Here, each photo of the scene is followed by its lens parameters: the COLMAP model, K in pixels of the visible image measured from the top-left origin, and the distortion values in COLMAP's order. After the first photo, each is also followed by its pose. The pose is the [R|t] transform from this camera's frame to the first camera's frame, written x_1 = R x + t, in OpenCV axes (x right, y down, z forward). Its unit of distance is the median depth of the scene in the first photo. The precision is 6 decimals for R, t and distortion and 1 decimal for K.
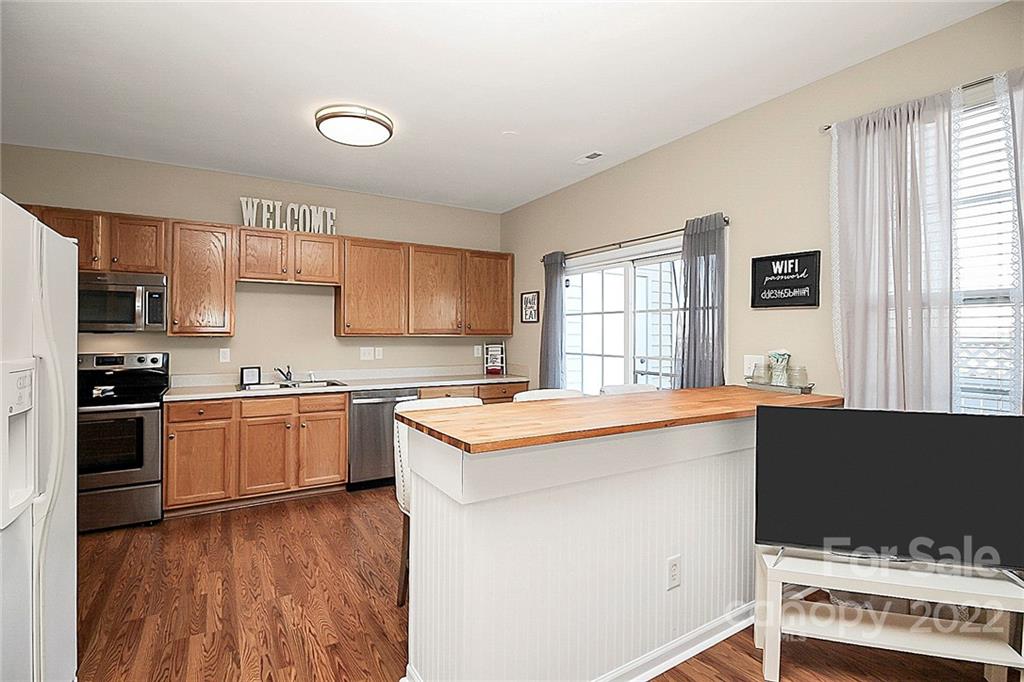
lens RADIAL K [[483.5, 0, 512.1], [0, 483.5, 334.2], [0, 0, 1]] dist [0.000770, -0.010983]
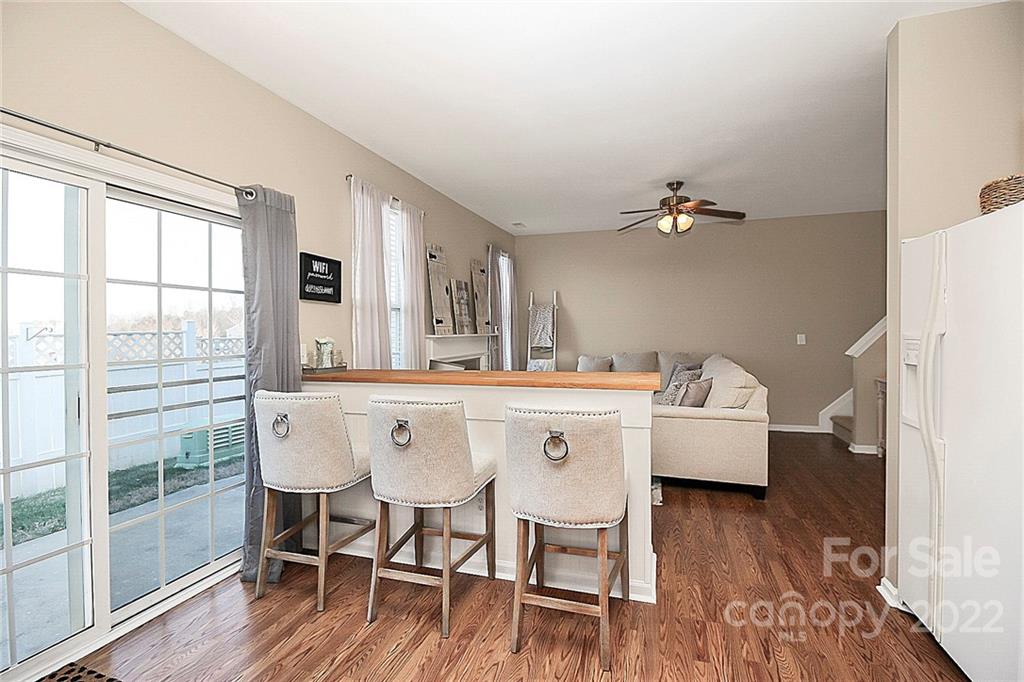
lens RADIAL K [[477.4, 0, 509.5], [0, 477.4, 335.0], [0, 0, 1]] dist [-0.001107, -0.011433]
pose [[-0.648054, -0.004414, 0.761582, -0.587250], [0.005516, 0.999930, 0.010490, 0.015165], [-0.761575, 0.010999, -0.647984, 1.328458]]
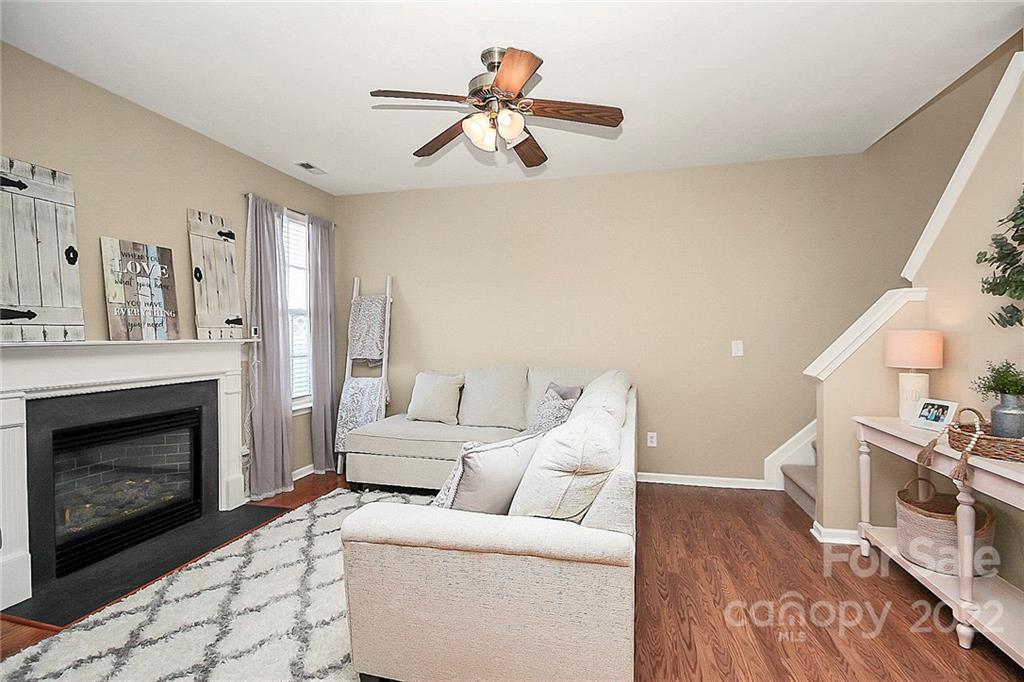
lens RADIAL K [[483.5, 0, 512.1], [0, 483.5, 334.2], [0, 0, 1]] dist [0.000770, -0.010983]
pose [[-0.711126, 0.003748, 0.703054, -0.343907], [0.003644, 0.999992, -0.001645, 0.021760], [-0.703055, 0.001392, -0.711134, 0.453717]]
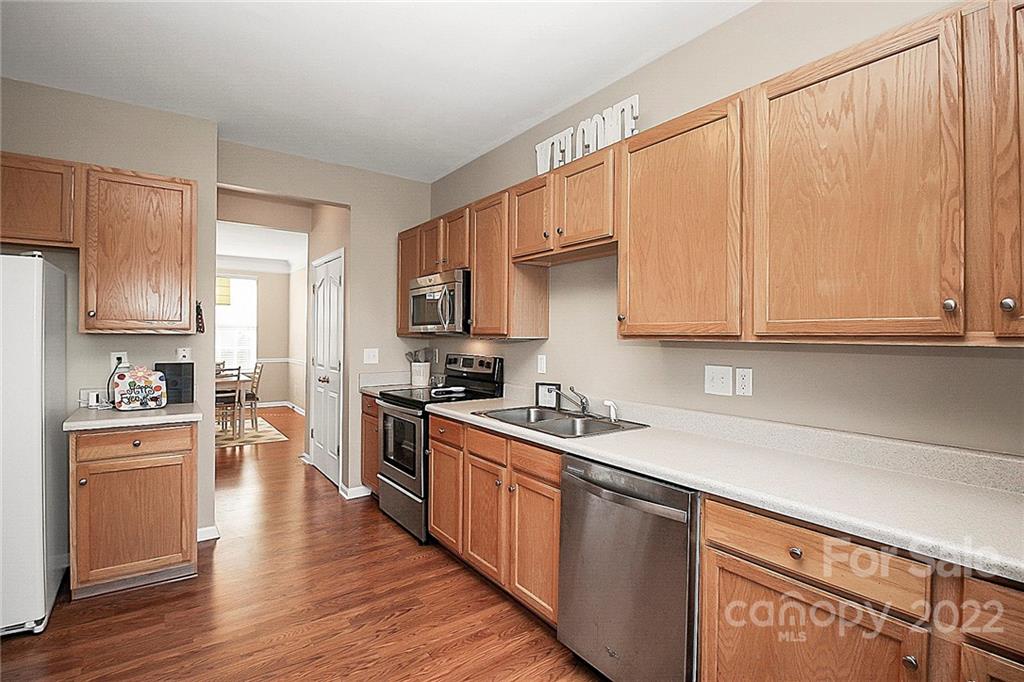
lens RADIAL K [[483.5, 0, 512.1], [0, 483.5, 334.2], [0, 0, 1]] dist [0.000770, -0.010983]
pose [[0.085328, -0.004025, -0.996345, 0.213916], [-0.005545, 0.999974, -0.004515, 0.001499], [0.996337, 0.005910, 0.085303, 1.274905]]
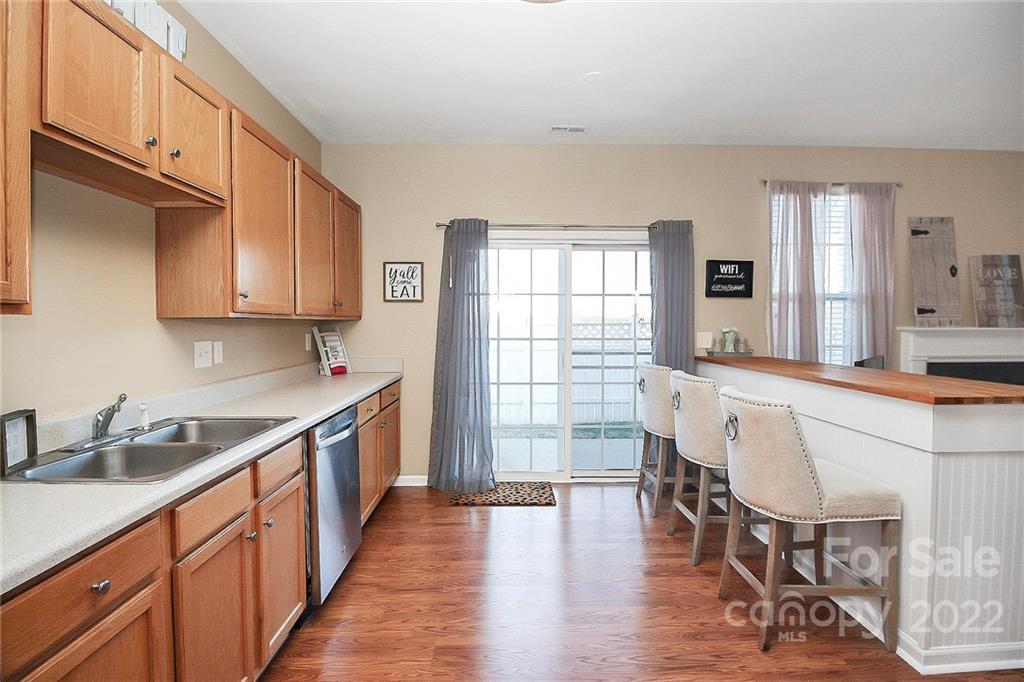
lens RADIAL K [[477.4, 0, 509.5], [0, 477.4, 335.0], [0, 0, 1]] dist [-0.001107, -0.011433]
pose [[0.498423, -0.024774, 0.866580, -0.922150], [0.001293, 0.999612, 0.027833, 0.013454], [-0.866933, -0.012752, 0.498262, 0.812252]]
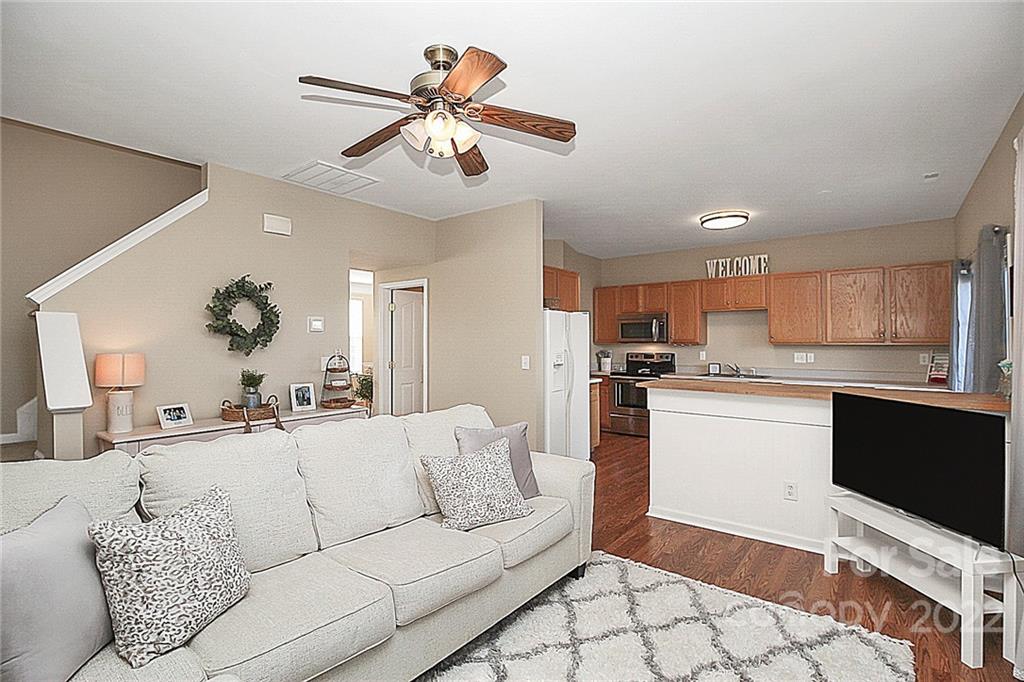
lens RADIAL K [[477.4, 0, 509.5], [0, 477.4, 335.0], [0, 0, 1]] dist [-0.001107, -0.011433]
pose [[0.354475, -0.016158, -0.934926, 1.033982], [0.003704, 0.999867, -0.015876, -0.006096], [0.935058, 0.002164, 0.354488, -0.309606]]
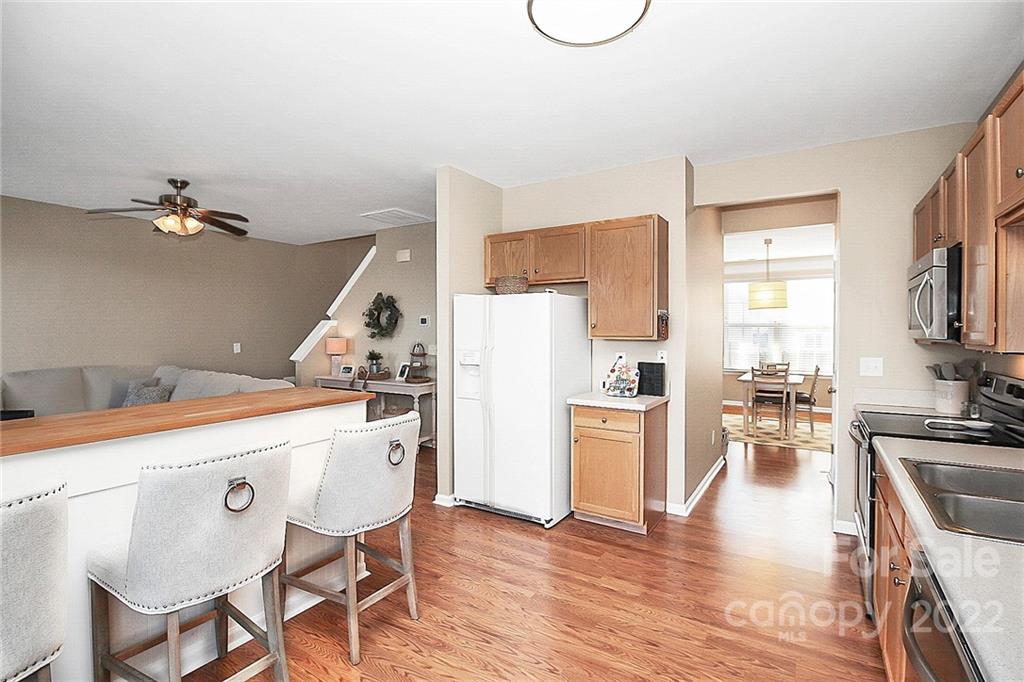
lens RADIAL K [[477.4, 0, 509.5], [0, 477.4, 335.0], [0, 0, 1]] dist [-0.001107, -0.011433]
pose [[-0.895727, 0.000236, -0.444605, 0.025841], [-0.002897, 0.999976, 0.006368, -0.018063], [0.444596, 0.006992, -0.895704, 1.614716]]
